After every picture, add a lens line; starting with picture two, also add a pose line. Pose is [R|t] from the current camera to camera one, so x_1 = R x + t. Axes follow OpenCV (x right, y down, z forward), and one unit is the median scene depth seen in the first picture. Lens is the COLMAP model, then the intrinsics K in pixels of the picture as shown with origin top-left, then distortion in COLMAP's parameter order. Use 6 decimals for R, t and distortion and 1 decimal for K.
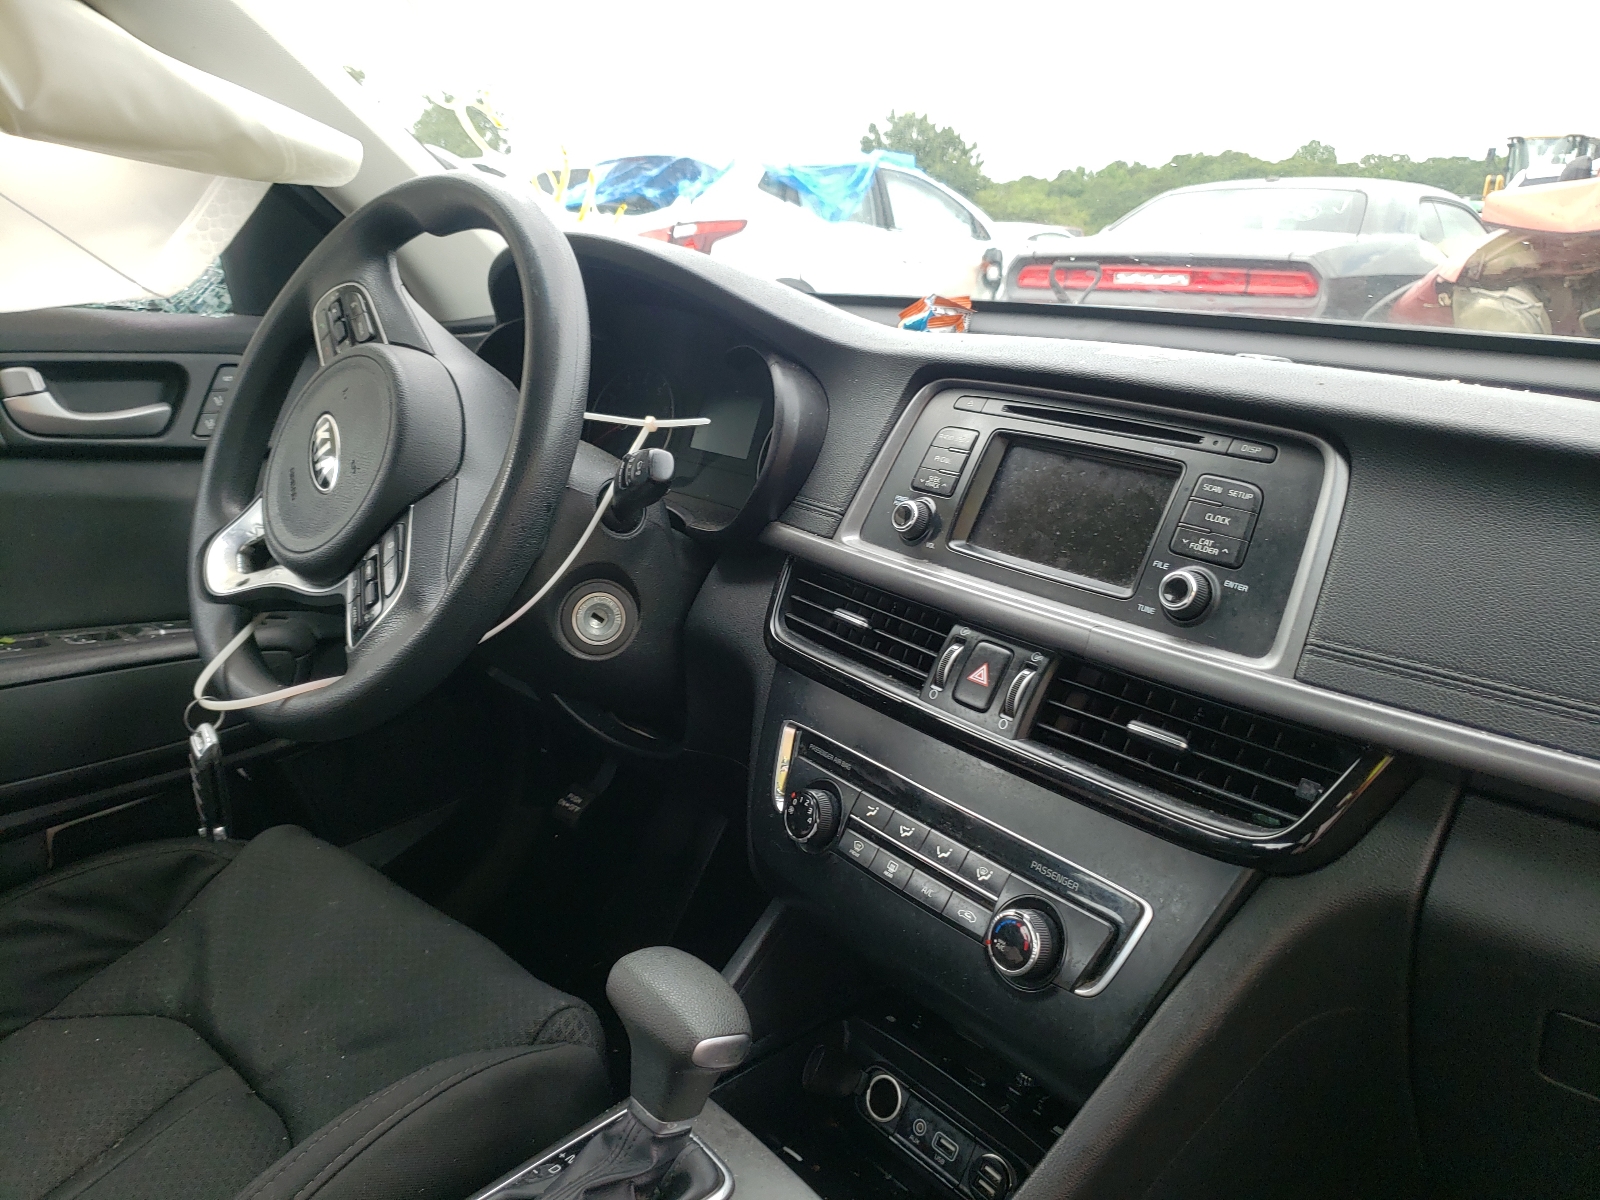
lens RADIAL K [[1250.4, 0, 800.0], [0, 1250.4, 600.0], [0, 0, 1]] dist [-0.000049, 0.000129]
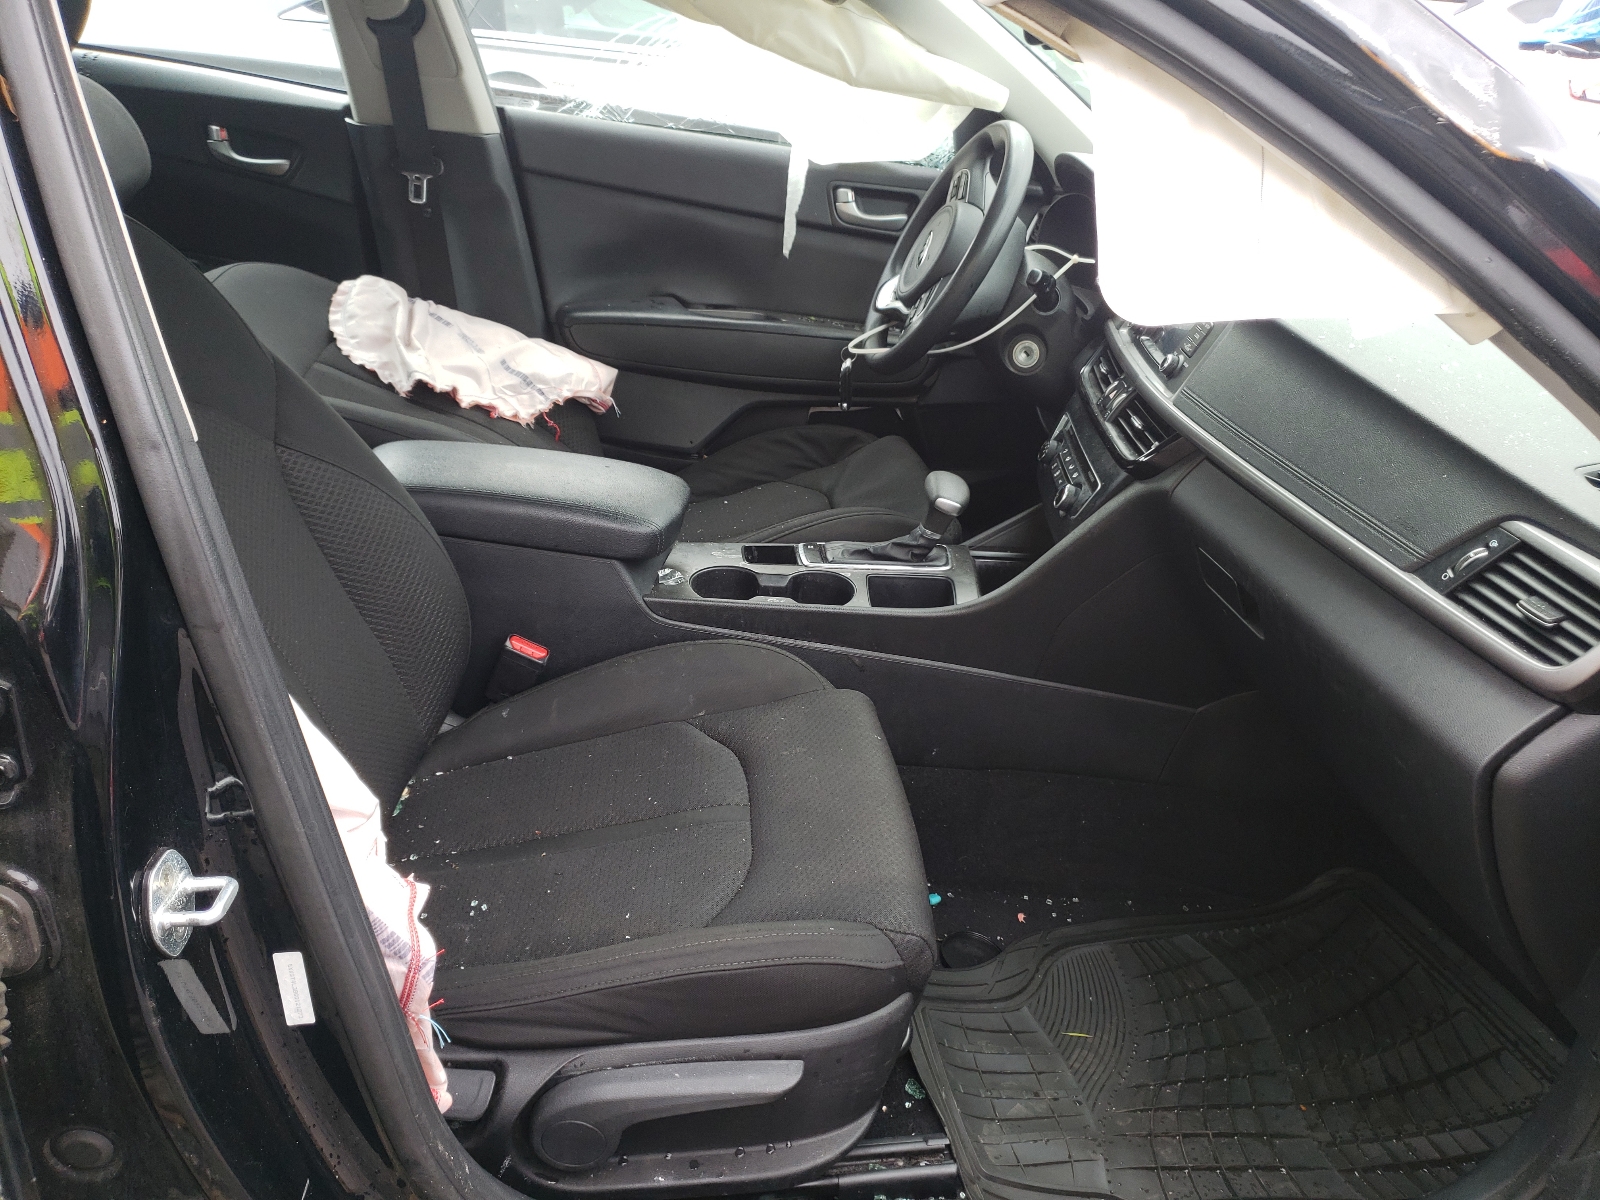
lens RADIAL K [[1250.4, 0, 800.0], [0, 1250.4, 600.0], [0, 0, 1]] dist [-0.000049, 0.000129]
pose [[0.747314, 0.309585, -0.587945, 0.829255], [-0.226005, 0.950503, 0.213225, 0.044041], [0.624855, -0.026468, 0.780292, -0.765195]]
